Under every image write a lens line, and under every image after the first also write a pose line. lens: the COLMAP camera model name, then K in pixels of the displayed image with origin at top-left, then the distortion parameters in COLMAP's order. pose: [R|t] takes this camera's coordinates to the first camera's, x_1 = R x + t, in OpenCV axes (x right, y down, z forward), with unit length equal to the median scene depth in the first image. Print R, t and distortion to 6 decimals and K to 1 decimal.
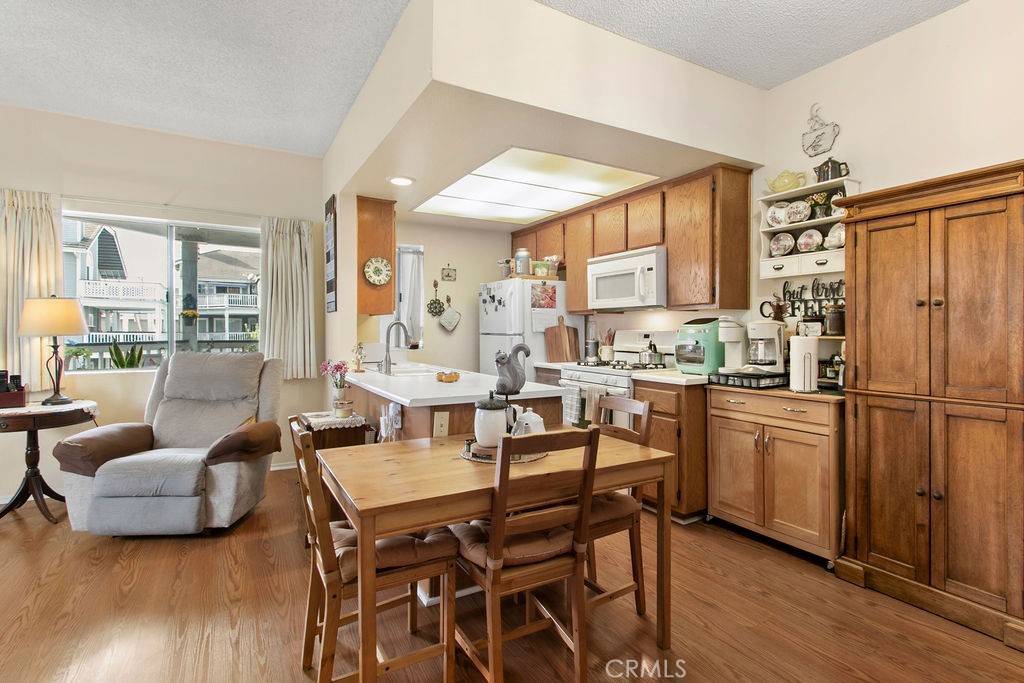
lens RADIAL K [[490.8, 0, 514.4], [0, 490.8, 335.1], [0, 0, 1]] dist [0.000823, 0.000120]
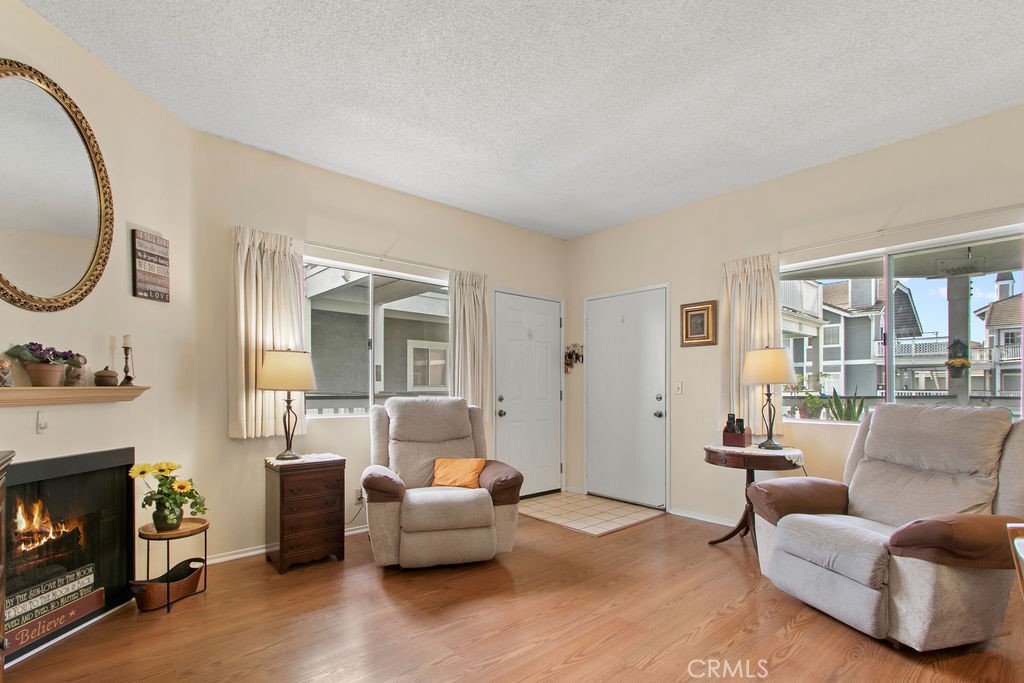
lens RADIAL K [[481.0, 0, 508.1], [0, 481.0, 389.3], [0, 0, 1]] dist [-0.000193, 0.000248]
pose [[0.181715, -0.000564, -0.983351, -0.010343], [-0.008882, 0.999958, -0.002215, 0.018411], [0.983311, 0.009137, 0.181702, 0.242892]]
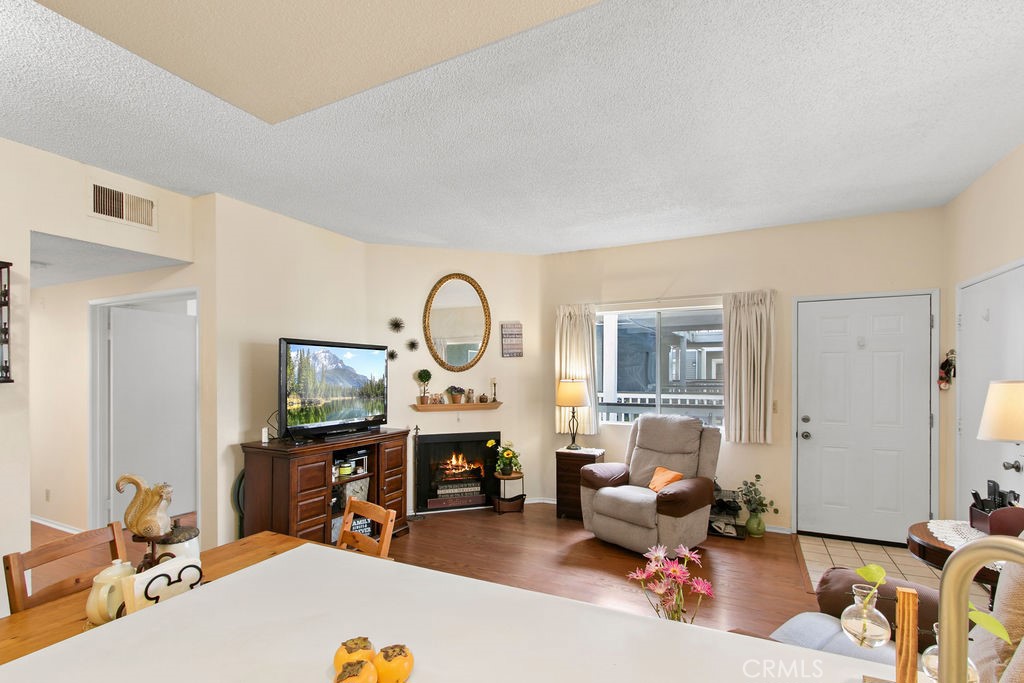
lens RADIAL K [[473.4, 0, 509.5], [0, 473.4, 375.0], [0, 0, 1]] dist [0.000134, 0.000022]
pose [[-0.837176, 0.002263, -0.546928, -0.051053], [-0.003148, 0.999955, 0.008956, -0.080703], [0.546924, 0.009219, -0.837131, 1.077335]]
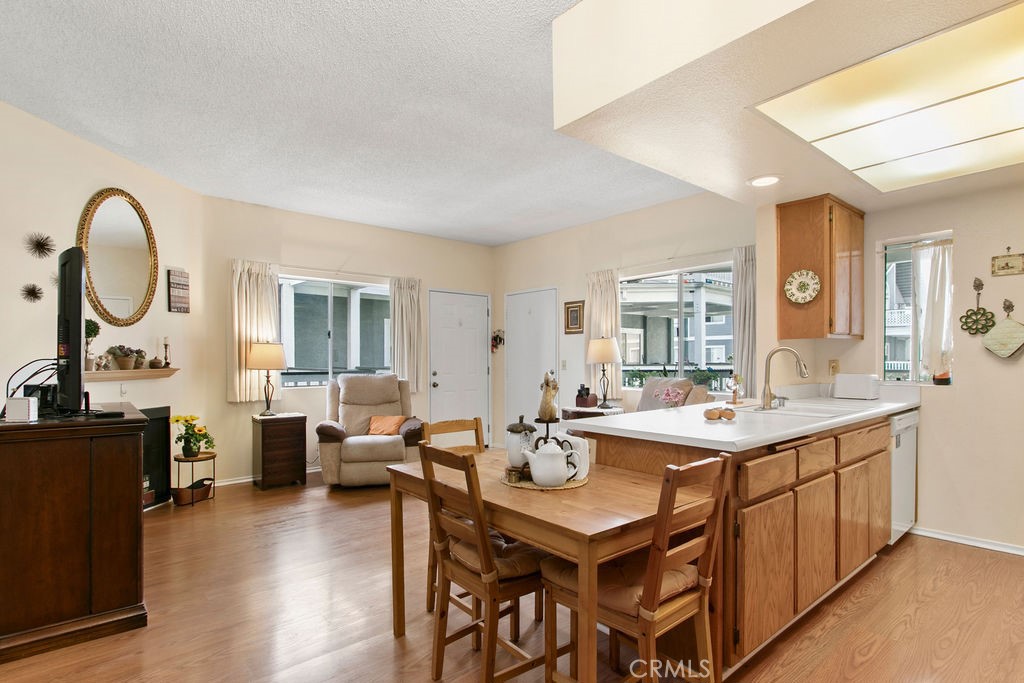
lens RADIAL K [[516.8, 0, 516.1], [0, 516.8, 359.7], [0, 0, 1]] dist [0.000645, -0.000097]
pose [[0.180083, -0.003842, -0.983644, 0.570223], [-0.003976, 0.999981, -0.004634, -0.001112], [0.983643, 0.004745, 0.180065, 0.423587]]
